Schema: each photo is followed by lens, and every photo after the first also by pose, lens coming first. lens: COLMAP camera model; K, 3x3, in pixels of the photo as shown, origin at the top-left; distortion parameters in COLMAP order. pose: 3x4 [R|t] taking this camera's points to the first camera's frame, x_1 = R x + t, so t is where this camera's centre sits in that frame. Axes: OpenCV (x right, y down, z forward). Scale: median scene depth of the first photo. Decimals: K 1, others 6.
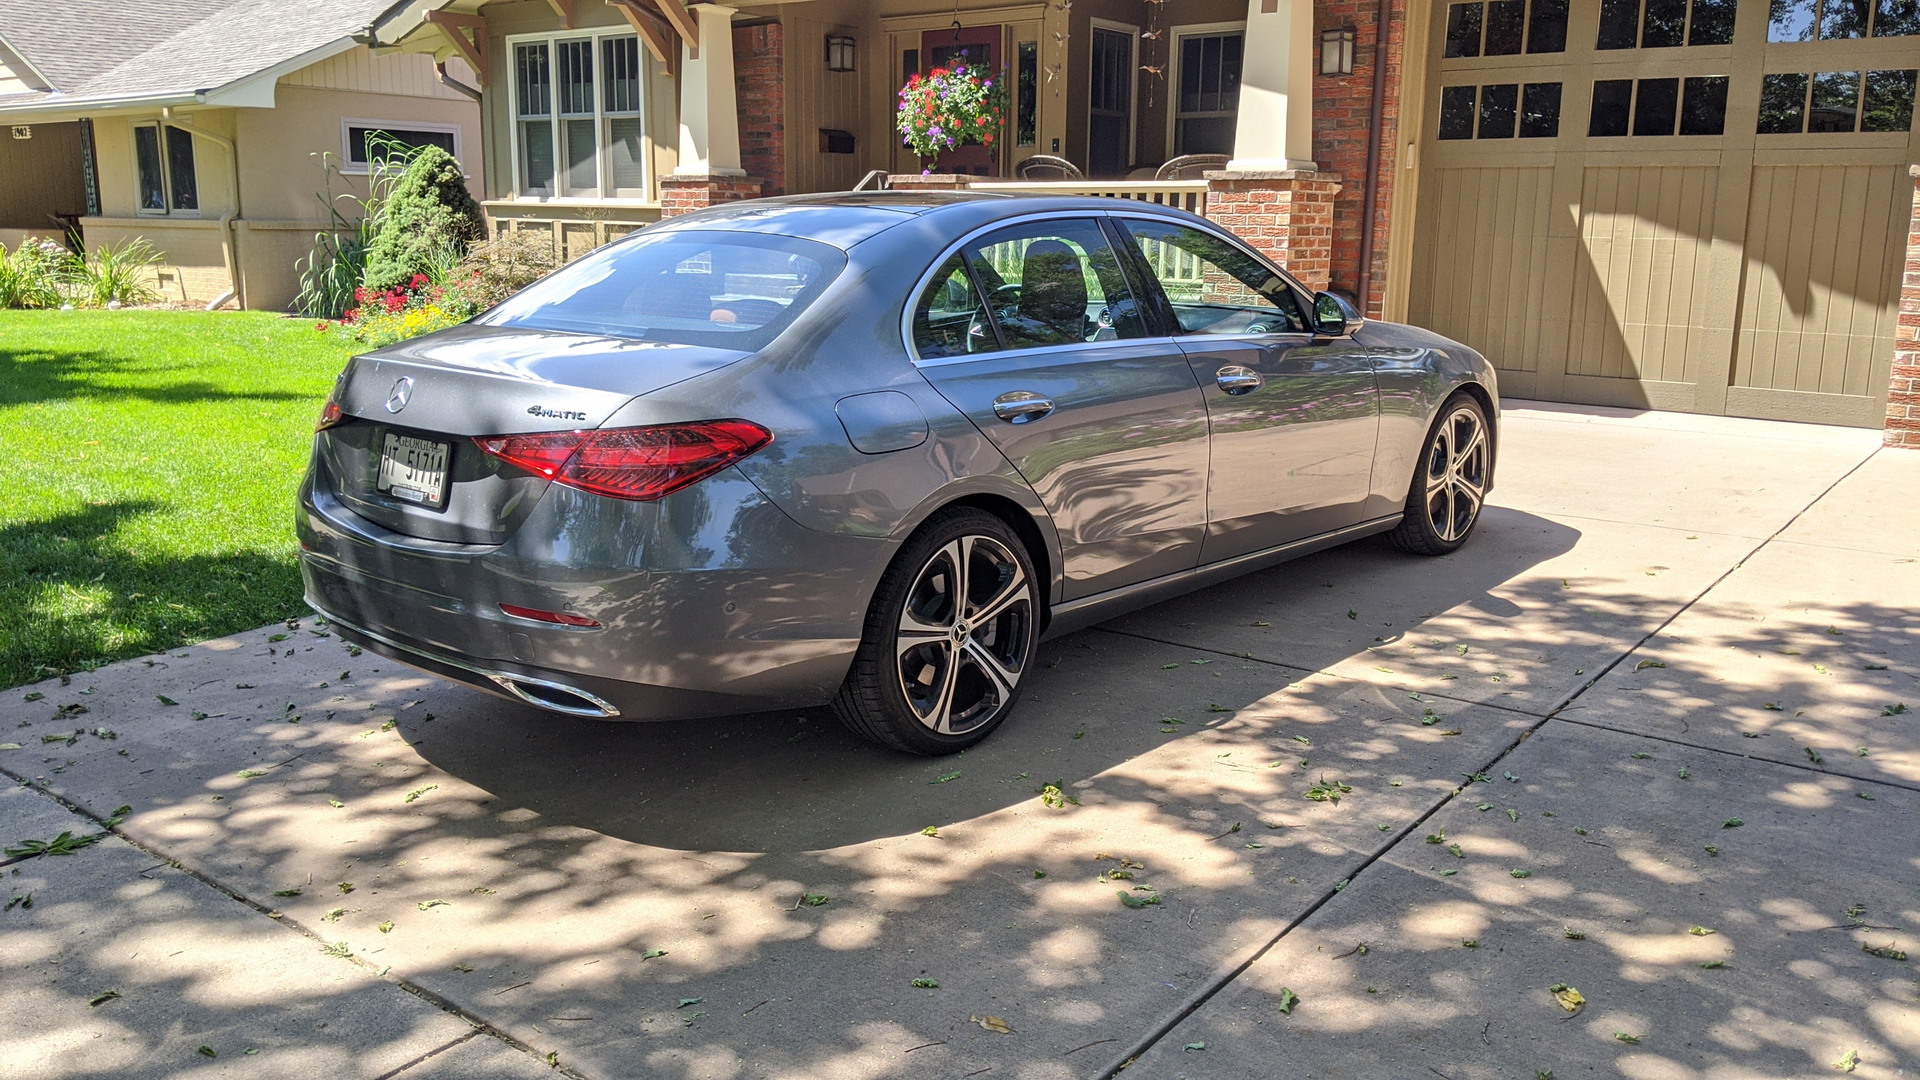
lens RADIAL K [[1537.7, 0, 966.1], [0, 1537.7, 548.7], [0, 0, 1]] dist [0.065433, -0.119103]
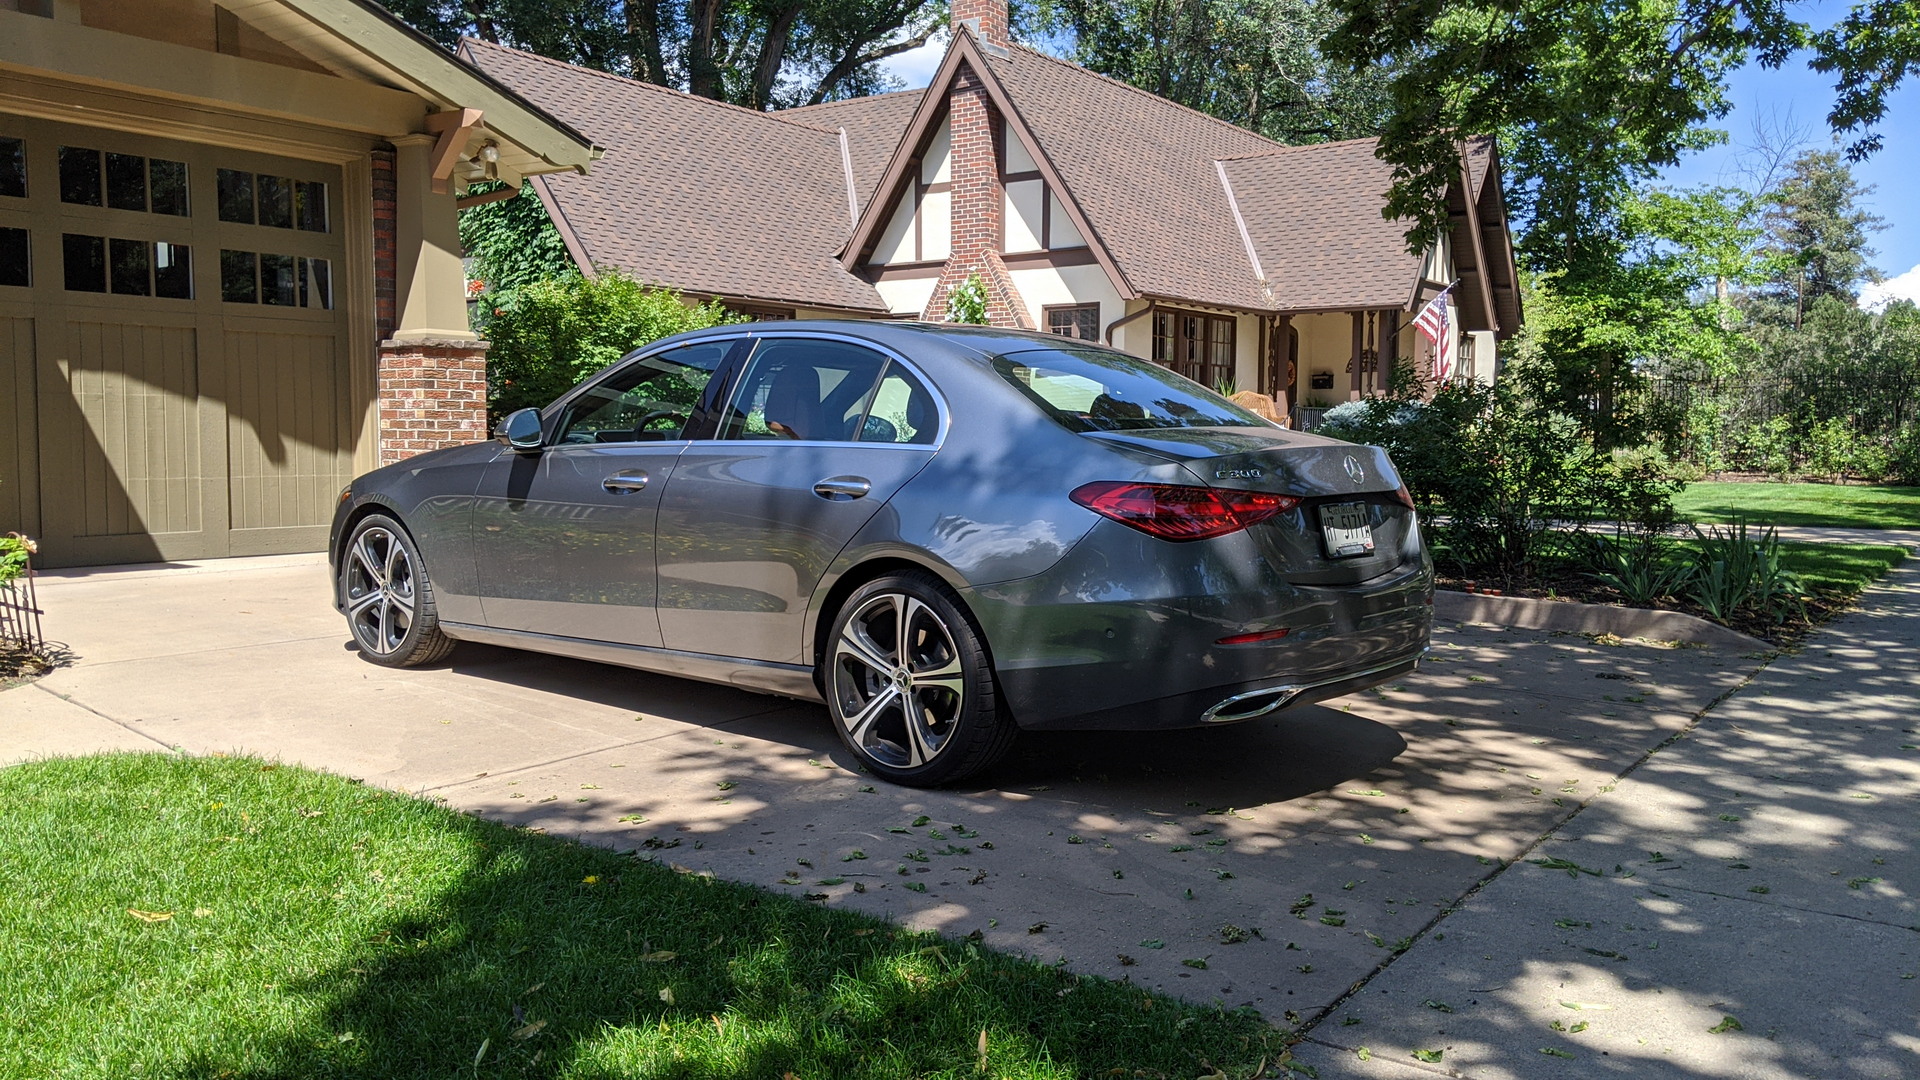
lens RADIAL K [[1537.7, 0, 981.4], [0, 1537.7, 586.8], [0, 0, 1]] dist [0.065433, -0.119103]
pose [[-0.049903, -0.105785, 0.993136, -1.234726], [0.206190, 0.971863, 0.113880, -0.163762], [-0.977239, 0.210458, -0.026687, 1.048454]]
